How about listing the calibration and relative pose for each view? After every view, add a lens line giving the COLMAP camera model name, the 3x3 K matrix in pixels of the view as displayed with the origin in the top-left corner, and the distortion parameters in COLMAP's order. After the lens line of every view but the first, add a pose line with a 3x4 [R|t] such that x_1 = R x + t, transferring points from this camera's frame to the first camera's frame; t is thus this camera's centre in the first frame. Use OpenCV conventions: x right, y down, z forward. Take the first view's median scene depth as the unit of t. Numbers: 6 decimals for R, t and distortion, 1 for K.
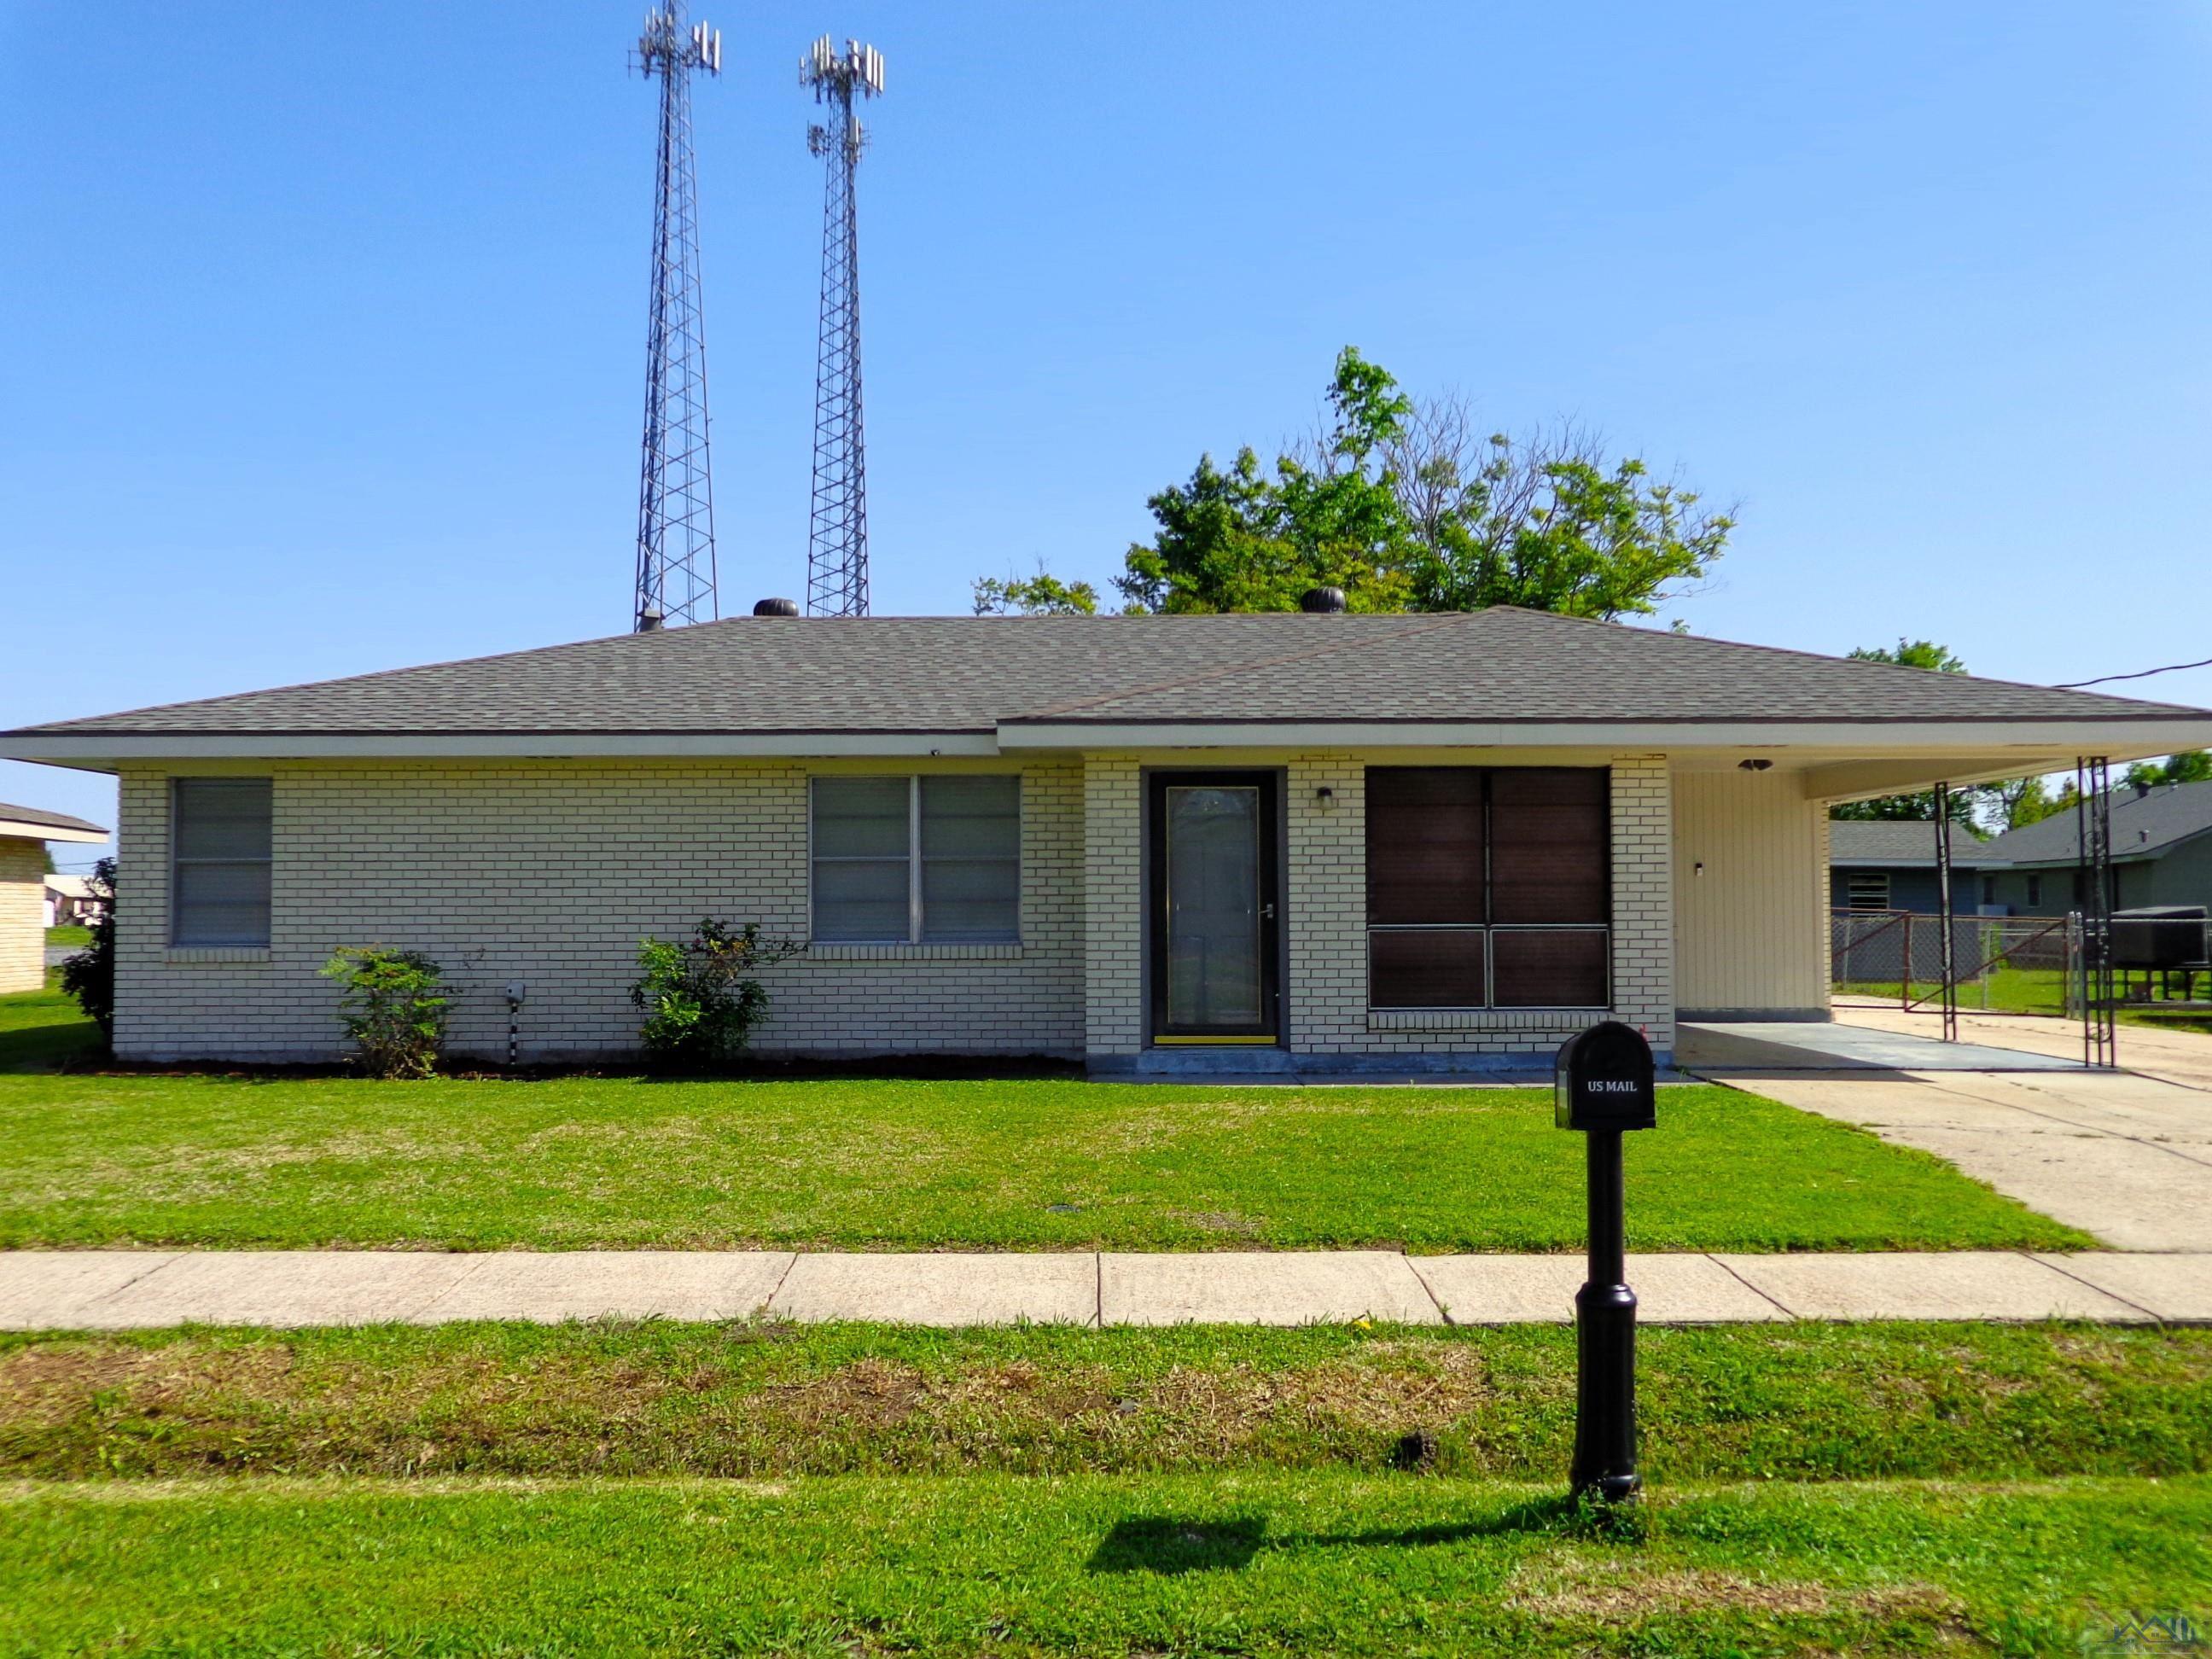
lens RADIAL K [[2019.4, 0, 1106.0], [0, 2019.4, 829.5], [0, 0, 1]] dist [0.001889, 0.000296]
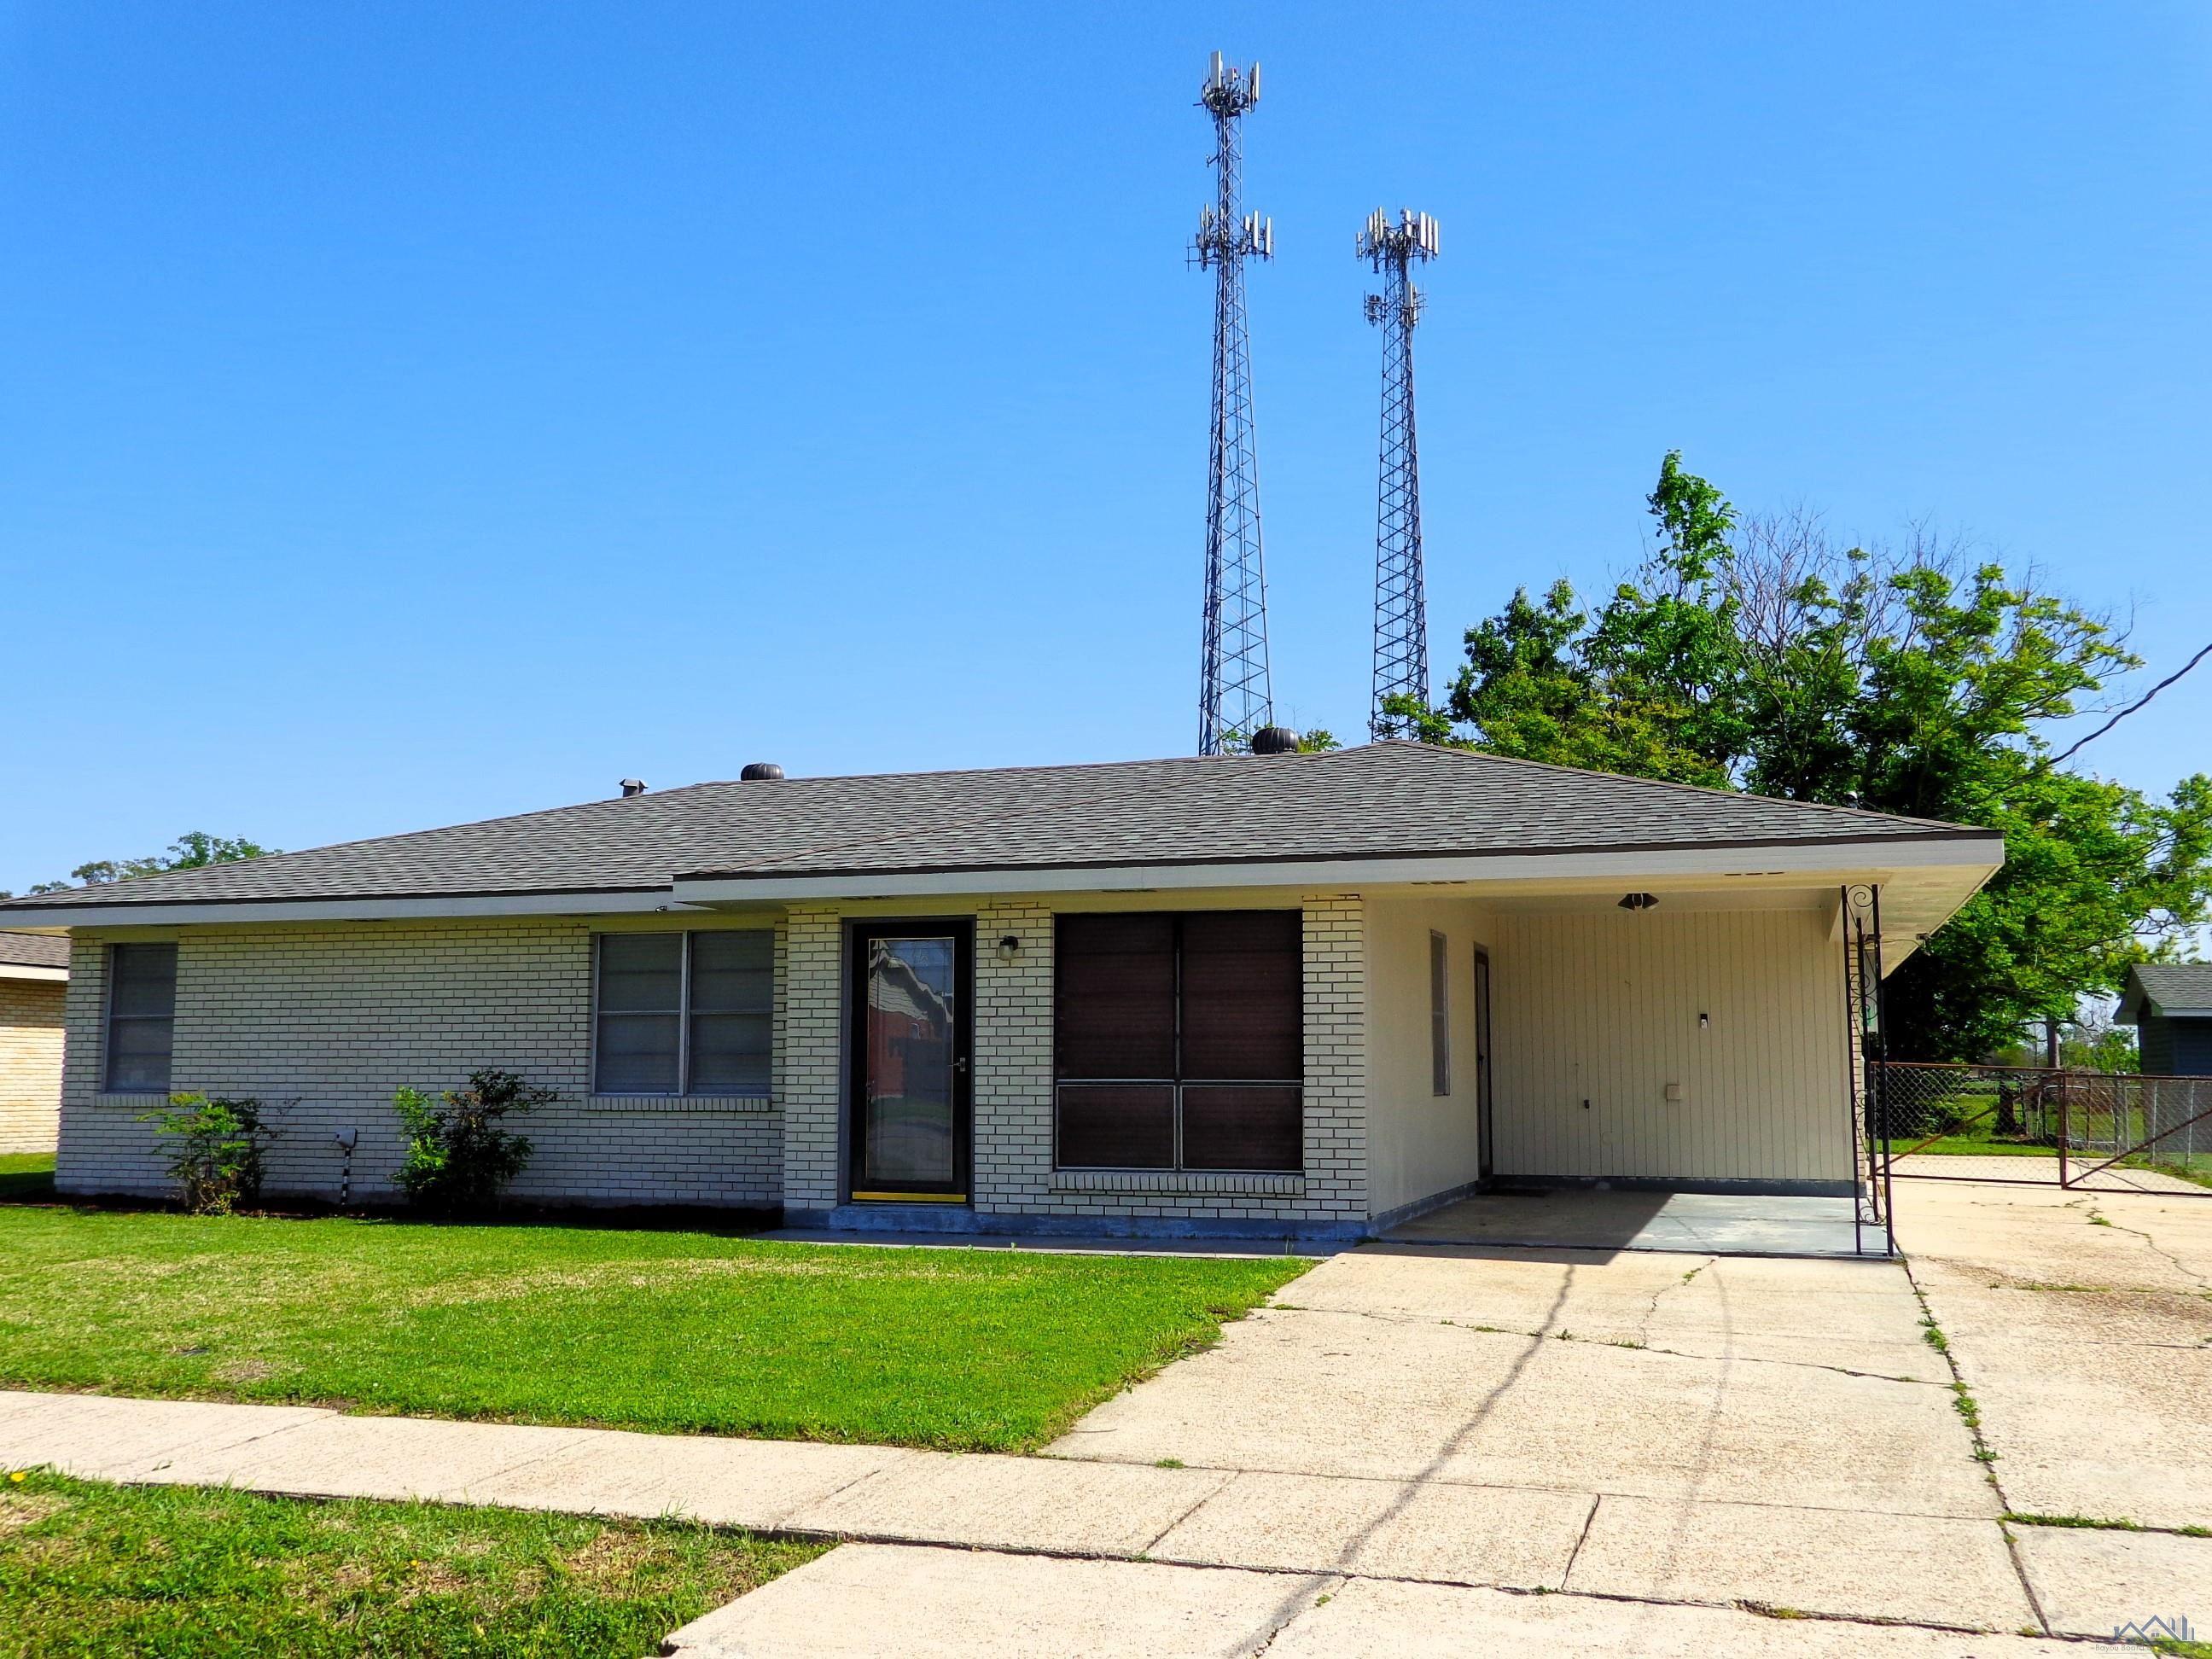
lens RADIAL K [[2019.4, 0, 1106.0], [0, 2019.4, 829.5], [0, 0, 1]] dist [0.001889, 0.000296]
pose [[0.949673, -0.032661, -0.311534, 0.442925], [0.008682, 0.996912, -0.078048, 0.003926], [0.313121, 0.071415, 0.947024, 0.089318]]
